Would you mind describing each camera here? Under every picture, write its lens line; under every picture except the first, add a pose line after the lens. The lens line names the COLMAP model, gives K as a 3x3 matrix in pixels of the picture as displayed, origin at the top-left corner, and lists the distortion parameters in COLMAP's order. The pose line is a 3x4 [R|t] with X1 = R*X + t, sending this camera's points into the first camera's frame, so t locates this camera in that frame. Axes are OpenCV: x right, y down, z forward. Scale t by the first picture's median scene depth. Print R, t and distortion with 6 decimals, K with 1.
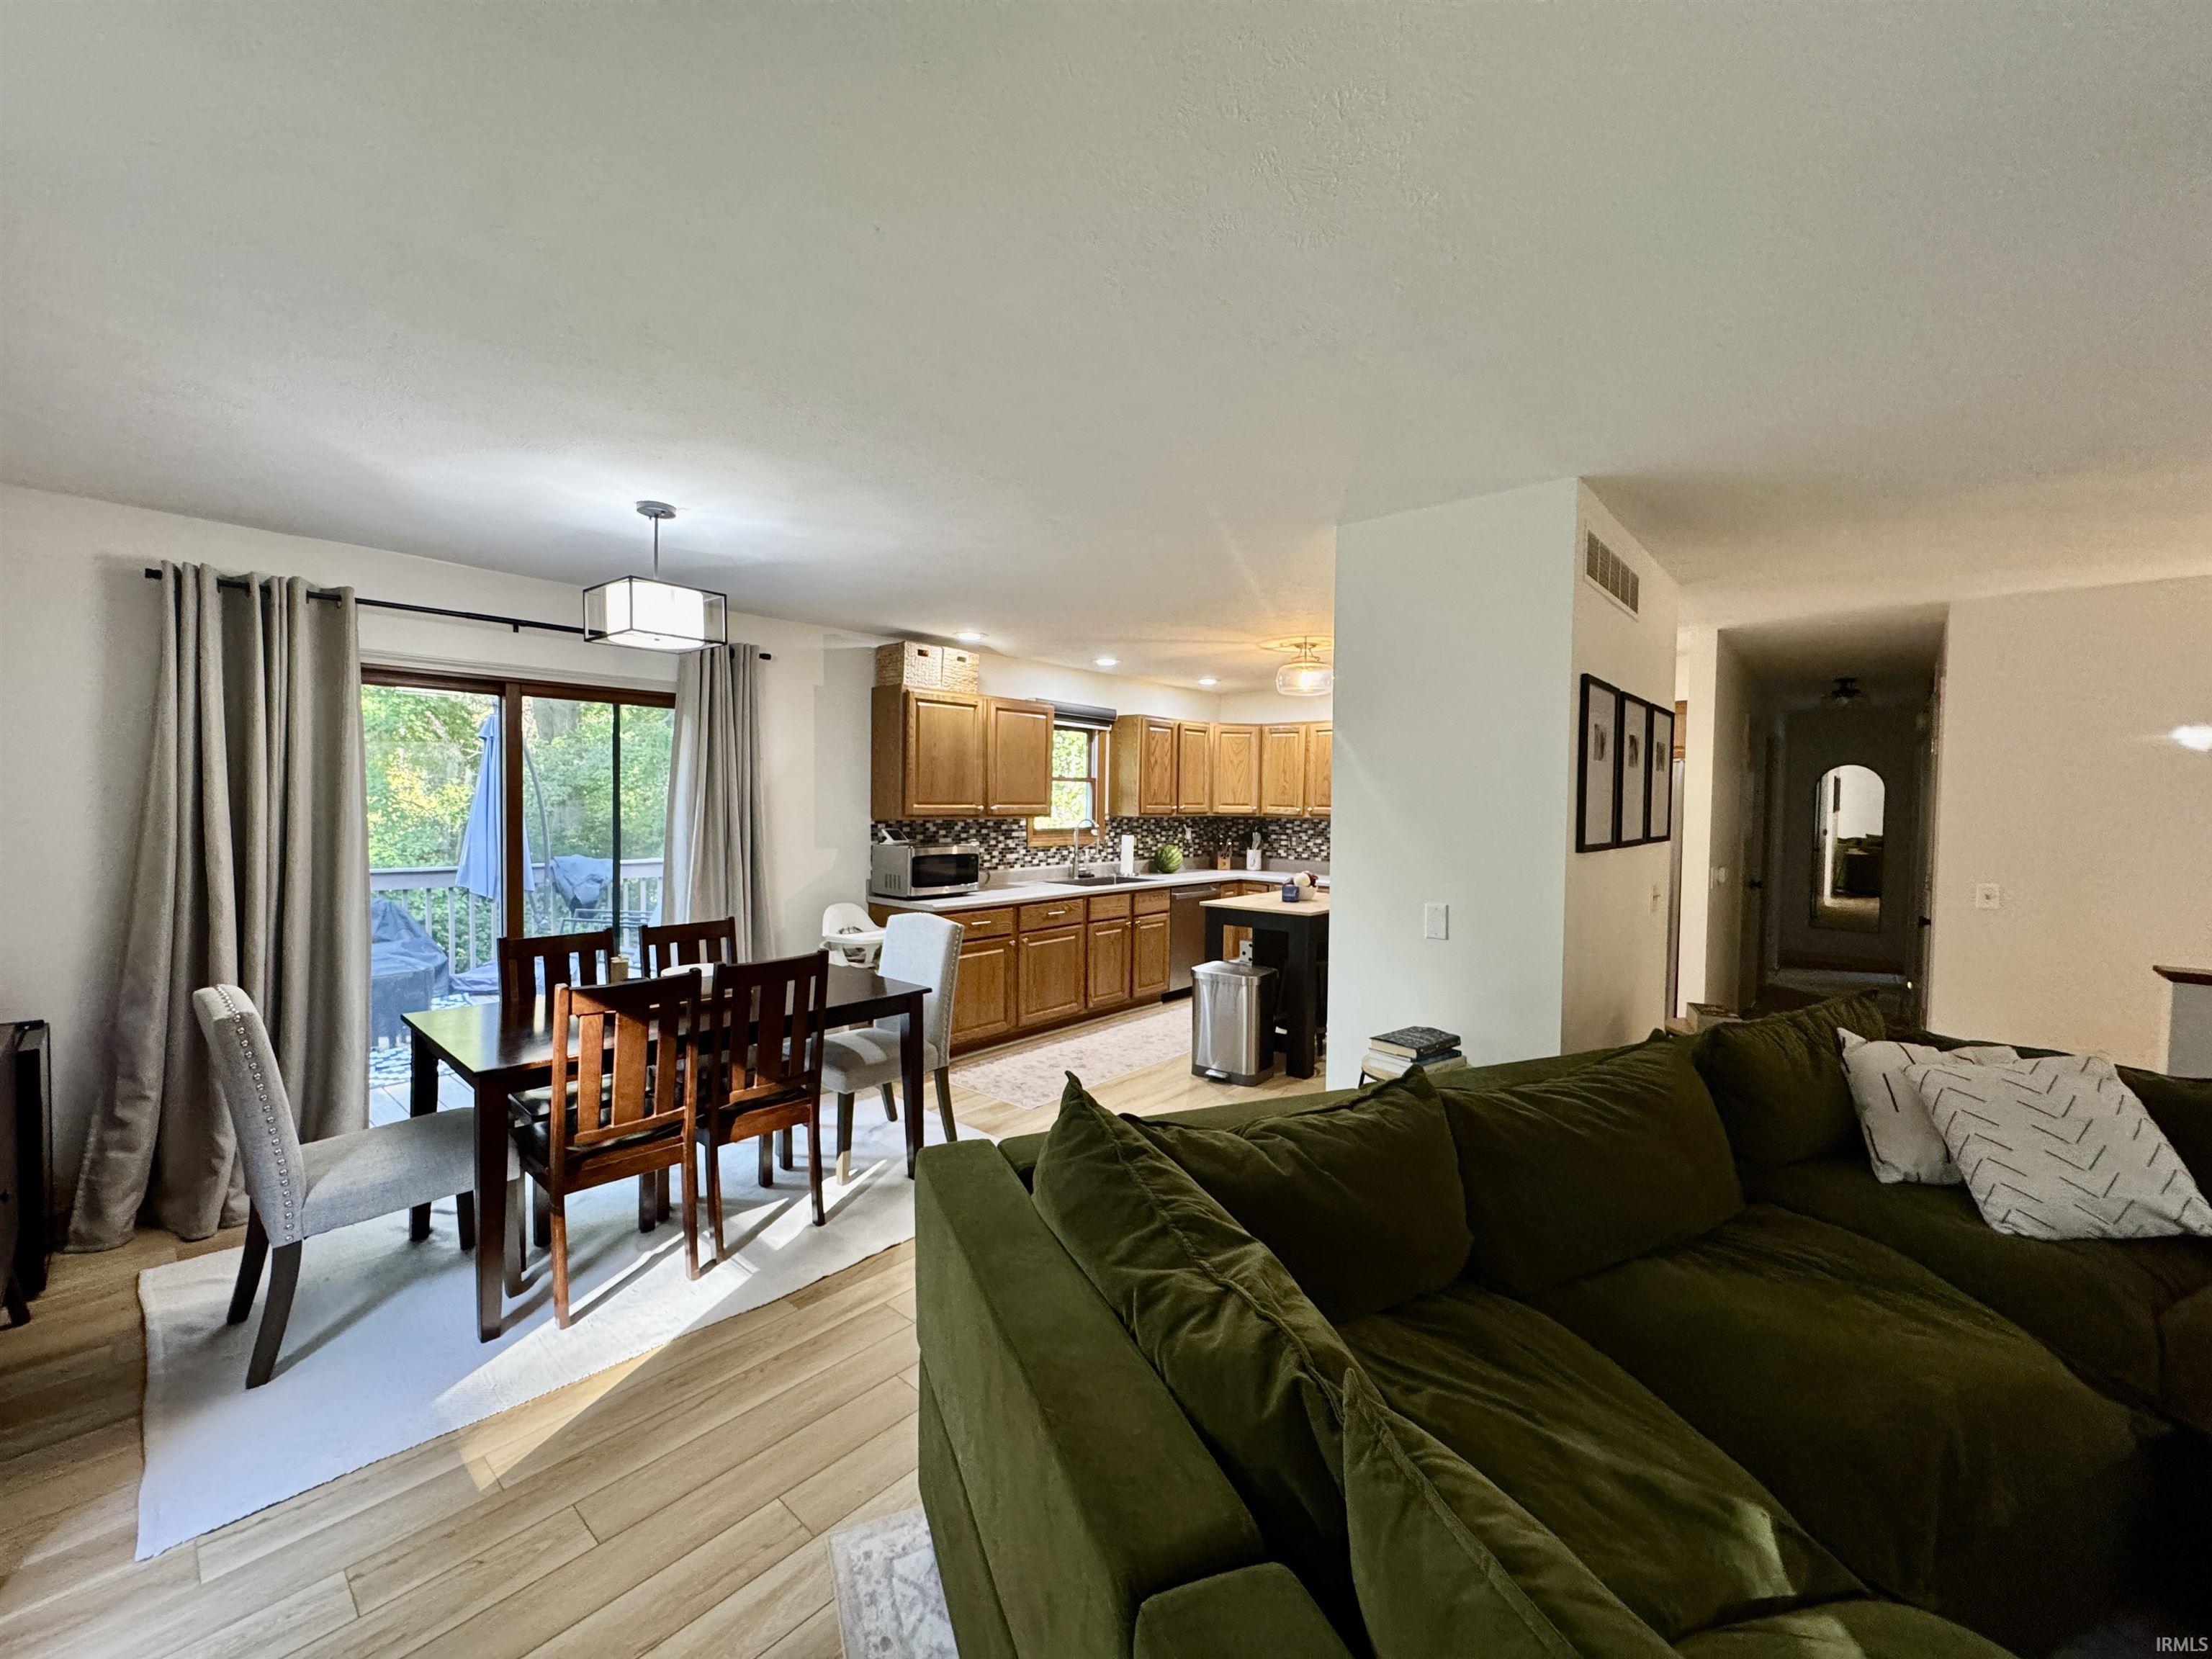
lens RADIAL K [[878.1, 0, 1104.4], [0, 878.1, 822.3], [0, 0, 1]] dist [-0.006118, 0.000331]
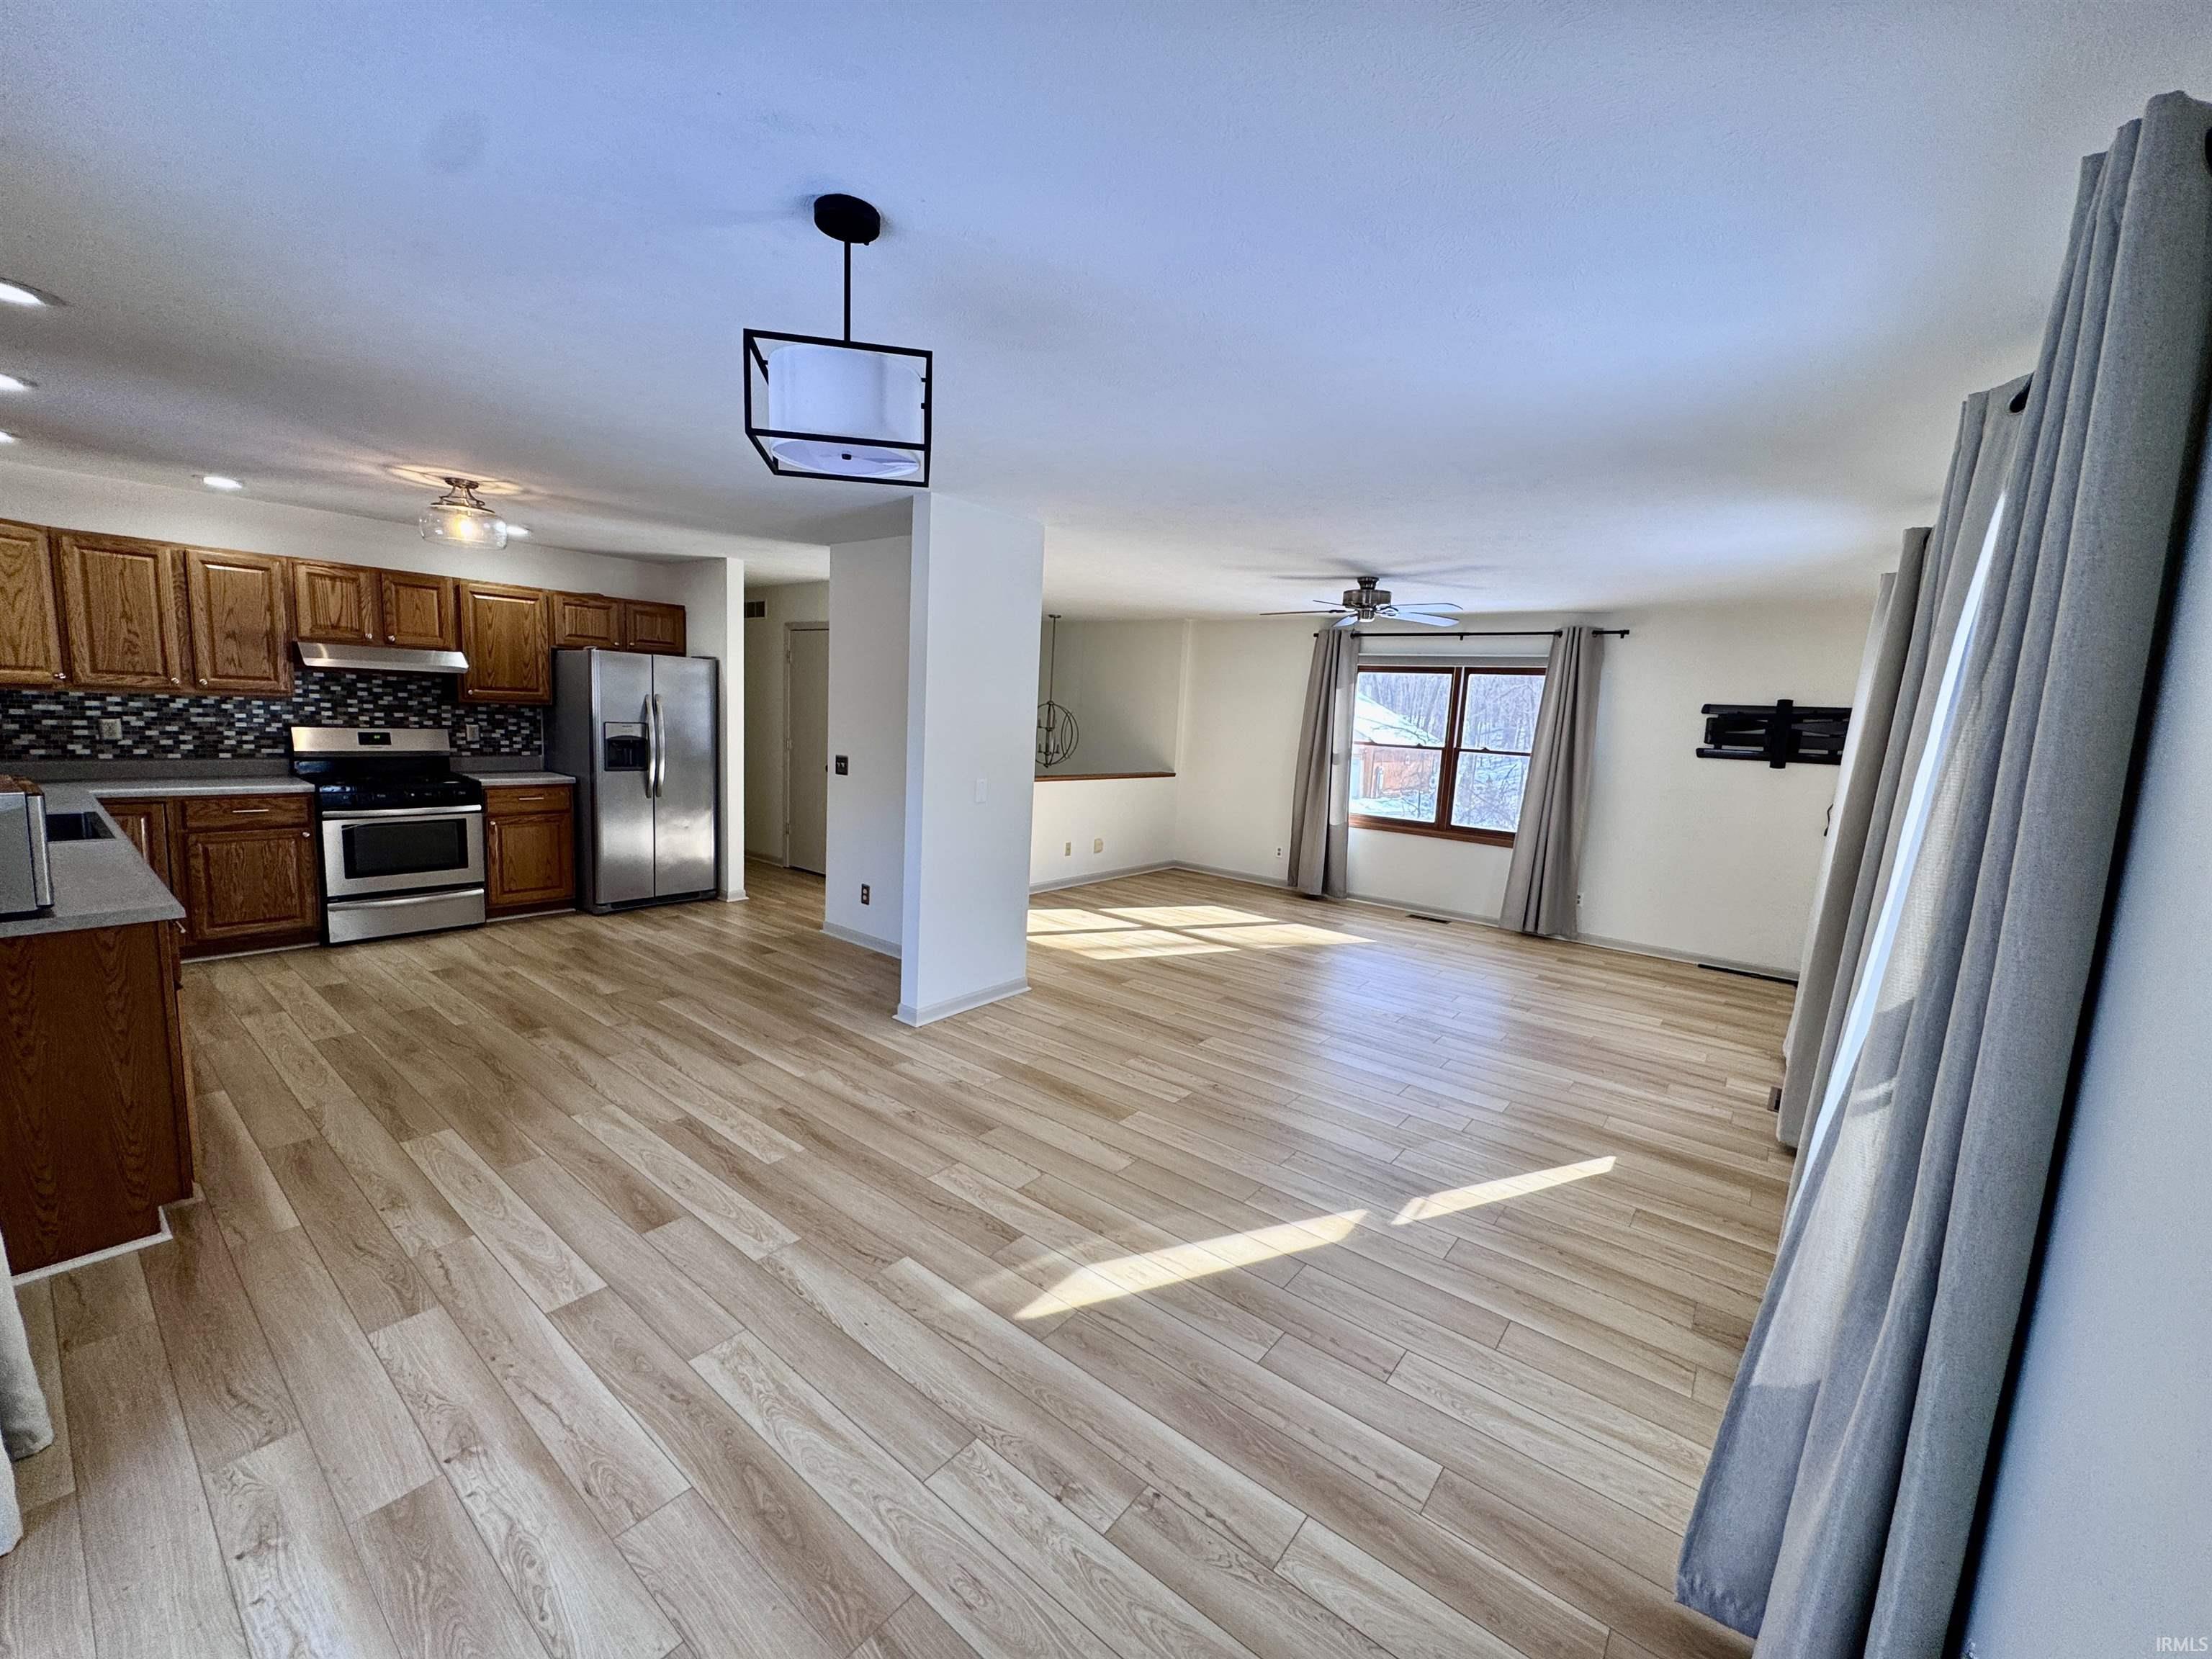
lens RADIAL K [[878.1, 0, 1104.0], [0, 878.1, 832.1], [0, 0, 1]] dist [-0.006118, 0.000331]
pose [[-0.054635, -0.153384, 0.986655, -0.493671], [-0.029039, 0.987957, 0.151979, -0.023153], [-0.998084, -0.020348, -0.058431, 0.373831]]
